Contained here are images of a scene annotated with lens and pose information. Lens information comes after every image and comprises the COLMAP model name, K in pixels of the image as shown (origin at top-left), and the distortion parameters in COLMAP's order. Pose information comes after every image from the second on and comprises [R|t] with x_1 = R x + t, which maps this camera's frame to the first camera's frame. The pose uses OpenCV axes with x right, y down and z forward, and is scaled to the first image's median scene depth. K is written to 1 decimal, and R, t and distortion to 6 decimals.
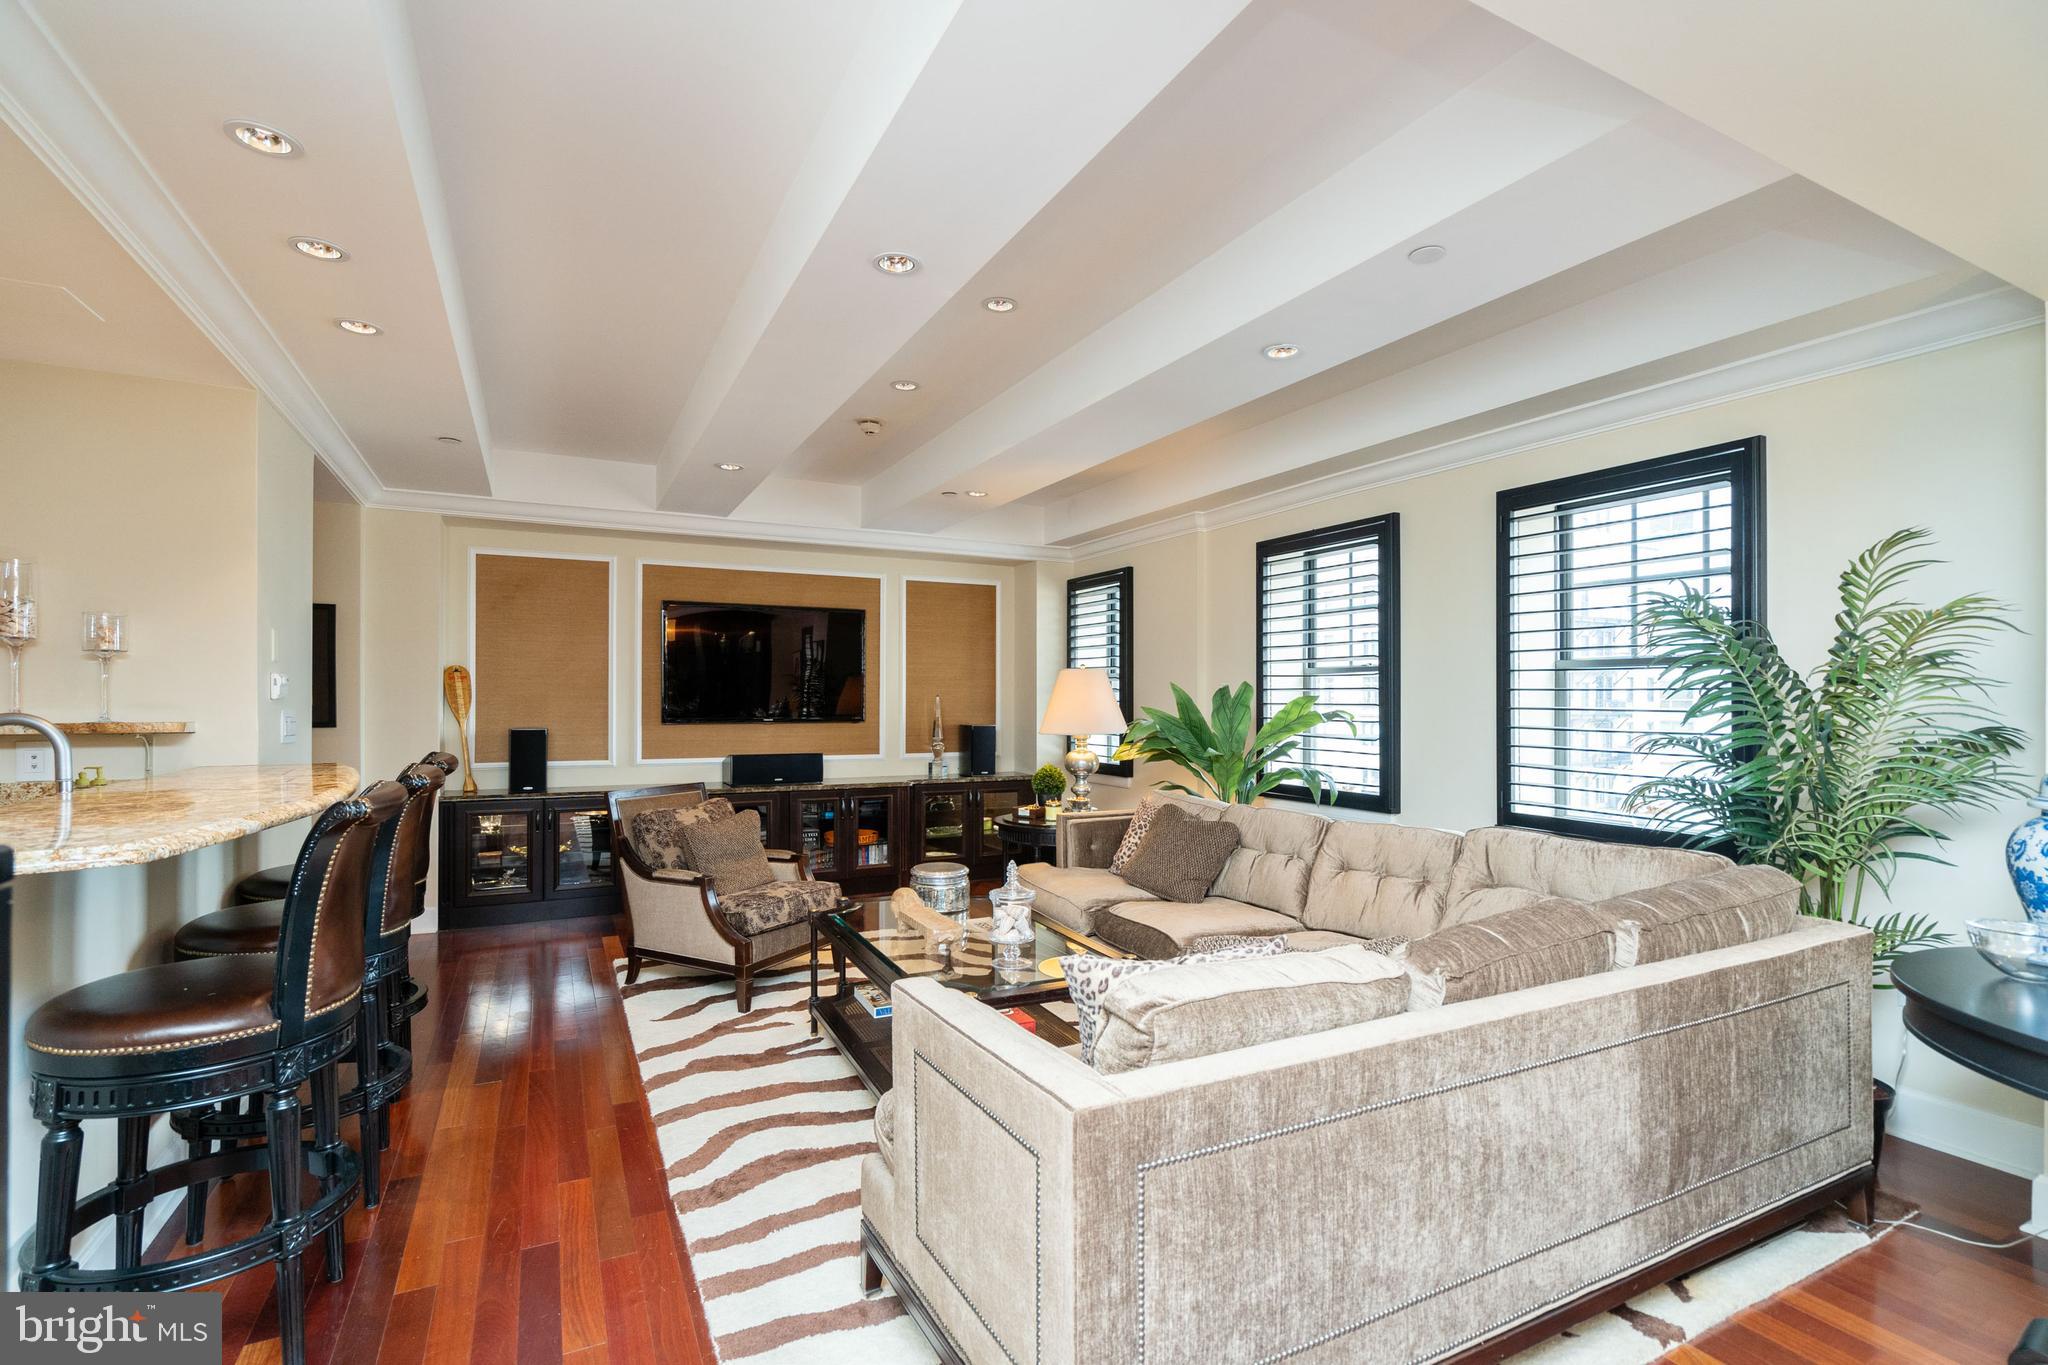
lens RADIAL K [[940.6, 0, 1015.4], [0, 940.6, 685.9], [0, 0, 1]] dist [-0.003134, 0.001128]
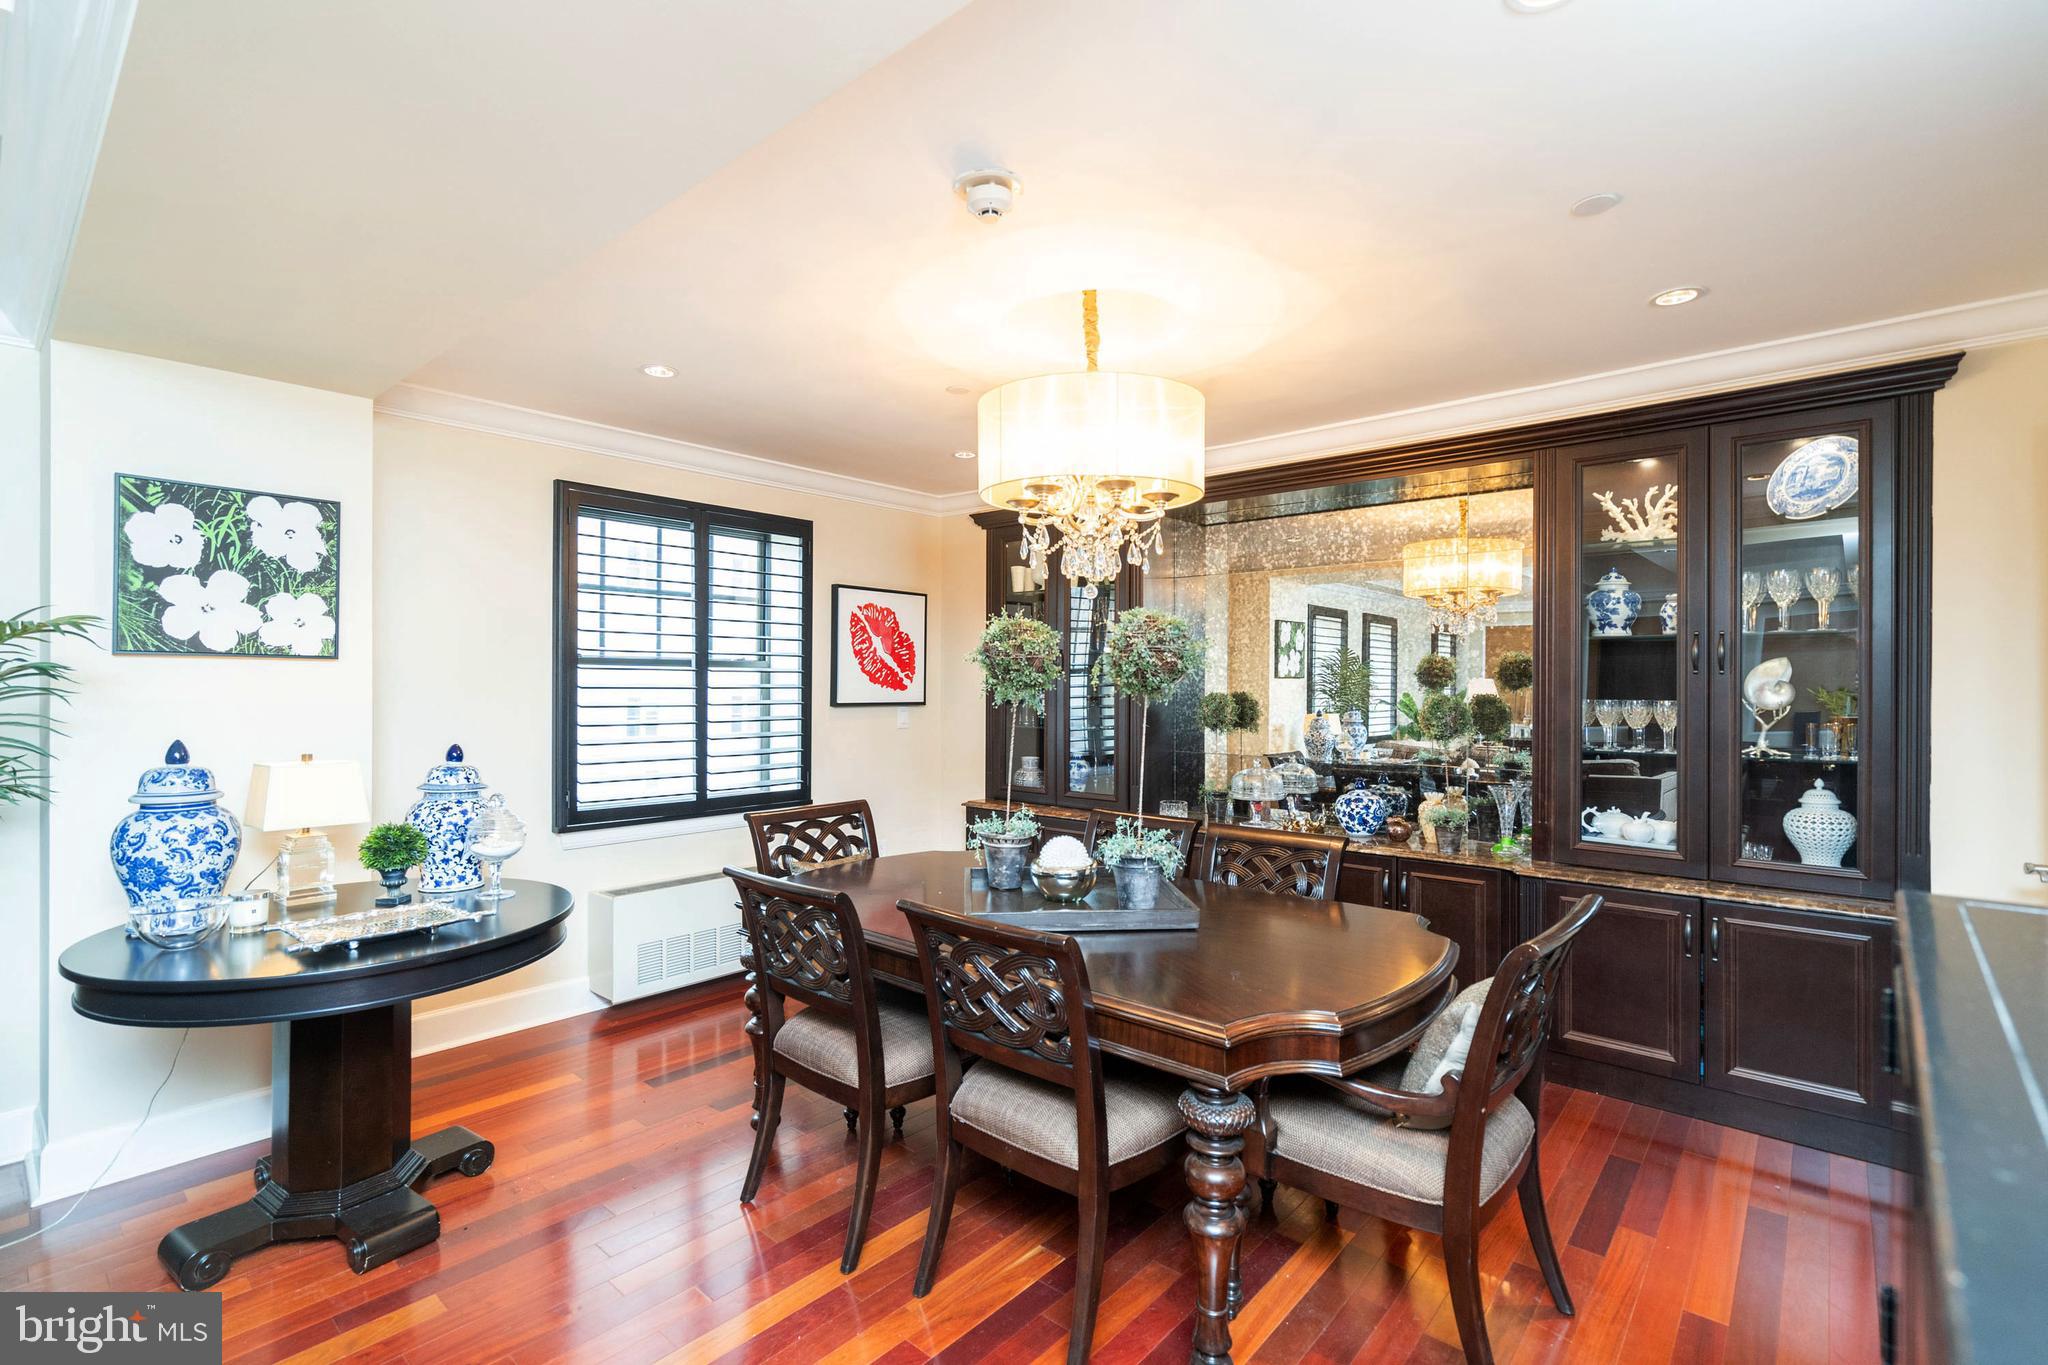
lens RADIAL K [[940.6, 0, 1015.4], [0, 940.6, 685.9], [0, 0, 1]] dist [-0.003134, 0.001128]
pose [[-0.374252, -0.001552, 0.927326, -0.580838], [-0.014732, 0.999882, -0.004272, 0.001483], [-0.927210, -0.015260, -0.374231, 1.011462]]
